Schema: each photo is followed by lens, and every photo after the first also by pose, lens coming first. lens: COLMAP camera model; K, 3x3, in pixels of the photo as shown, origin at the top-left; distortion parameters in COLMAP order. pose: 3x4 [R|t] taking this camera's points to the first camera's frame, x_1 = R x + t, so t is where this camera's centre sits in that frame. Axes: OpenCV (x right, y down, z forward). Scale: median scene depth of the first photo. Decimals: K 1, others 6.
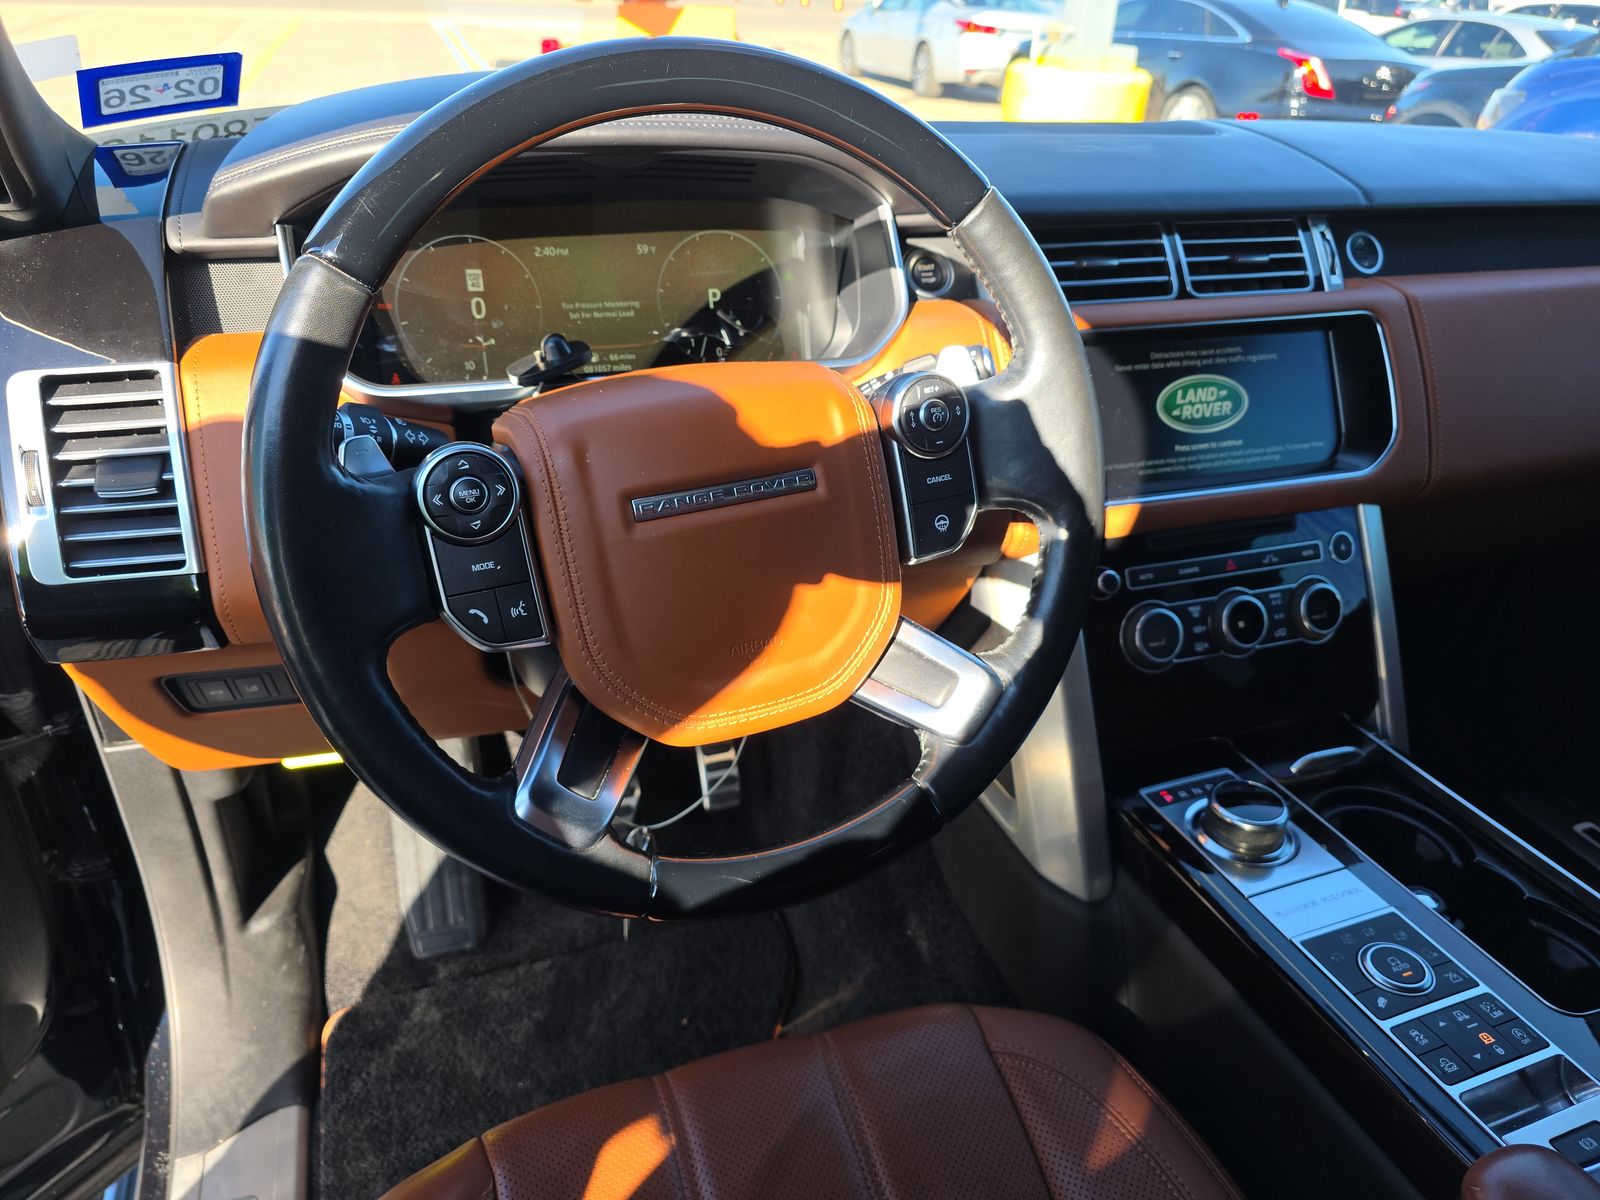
lens RADIAL K [[1084.2, 0, 795.2], [0, 1084.2, 553.7], [0, 0, 1]] dist [0.055767, -0.051769]
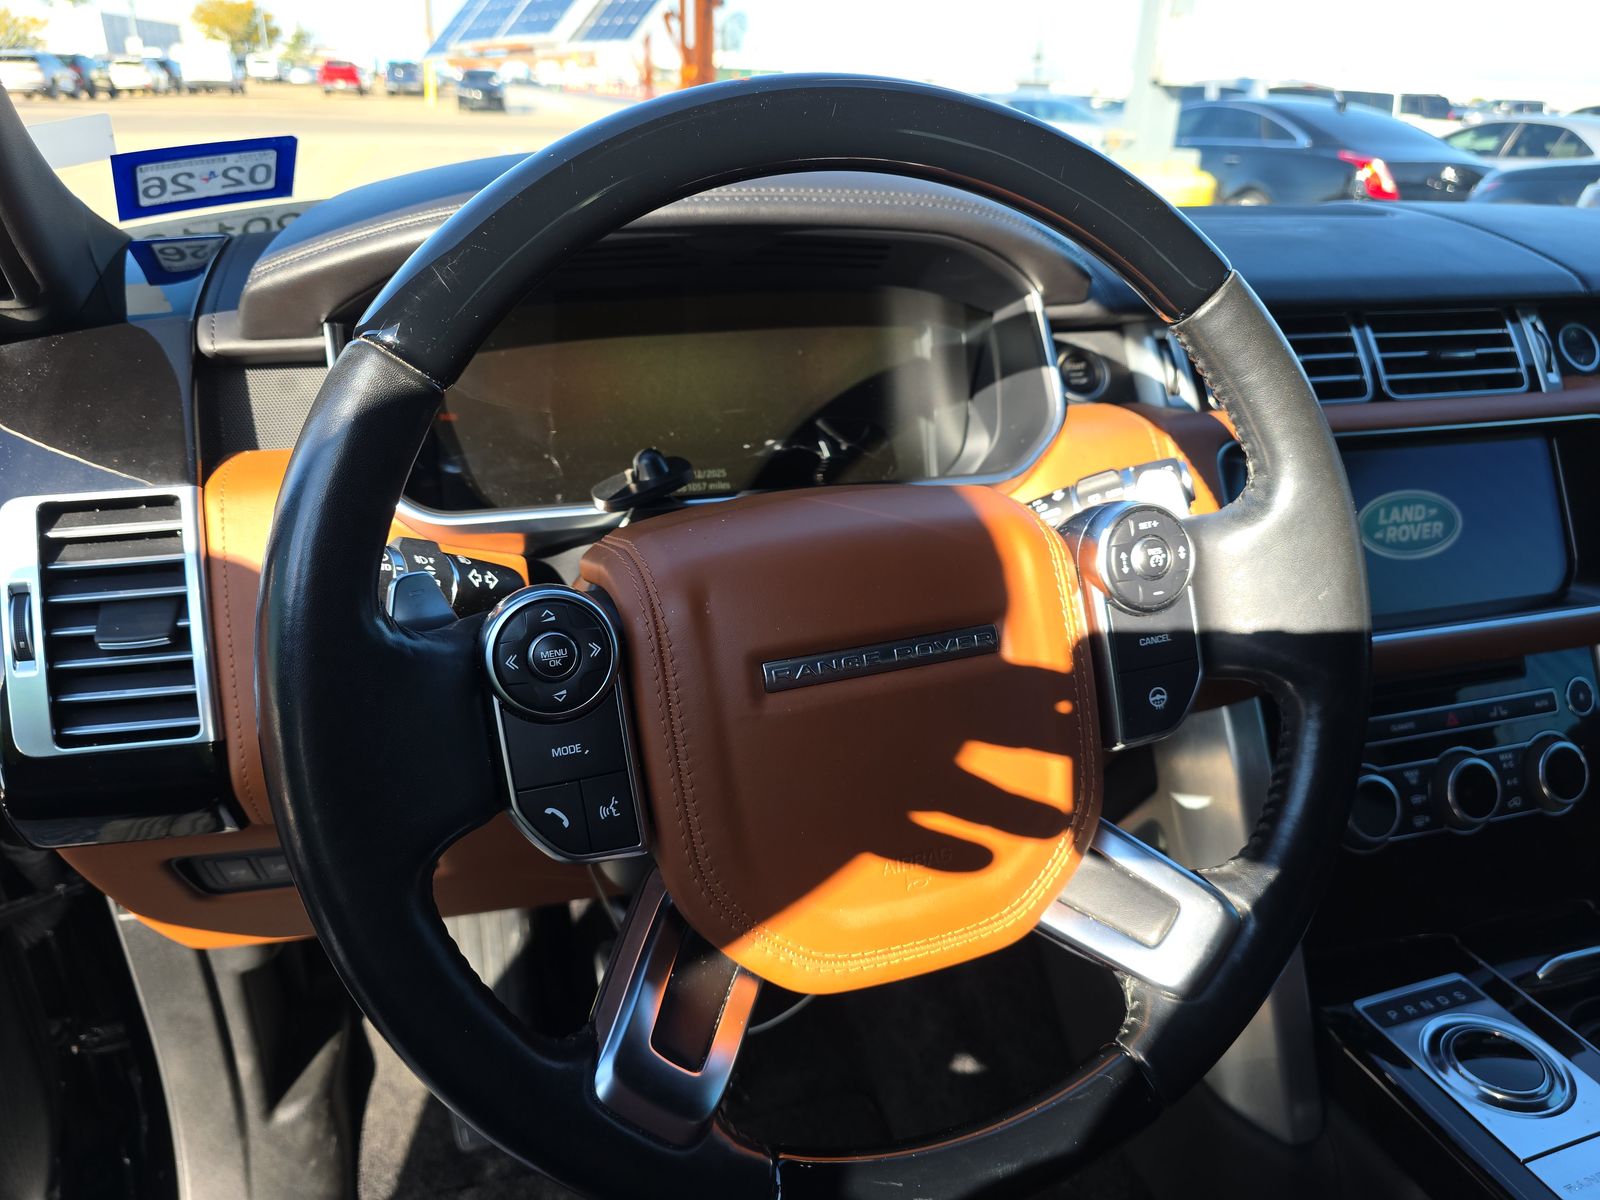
lens RADIAL K [[1092.9, 0, 803.5], [0, 1092.9, 574.4], [0, 0, 1]] dist [0.057777, -0.061657]
pose [[0.999187, 0.000003, -0.040321, -0.057700], [-0.002991, 0.997250, -0.074047, -0.037059], [0.040210, 0.074107, 0.996439, 0.149823]]
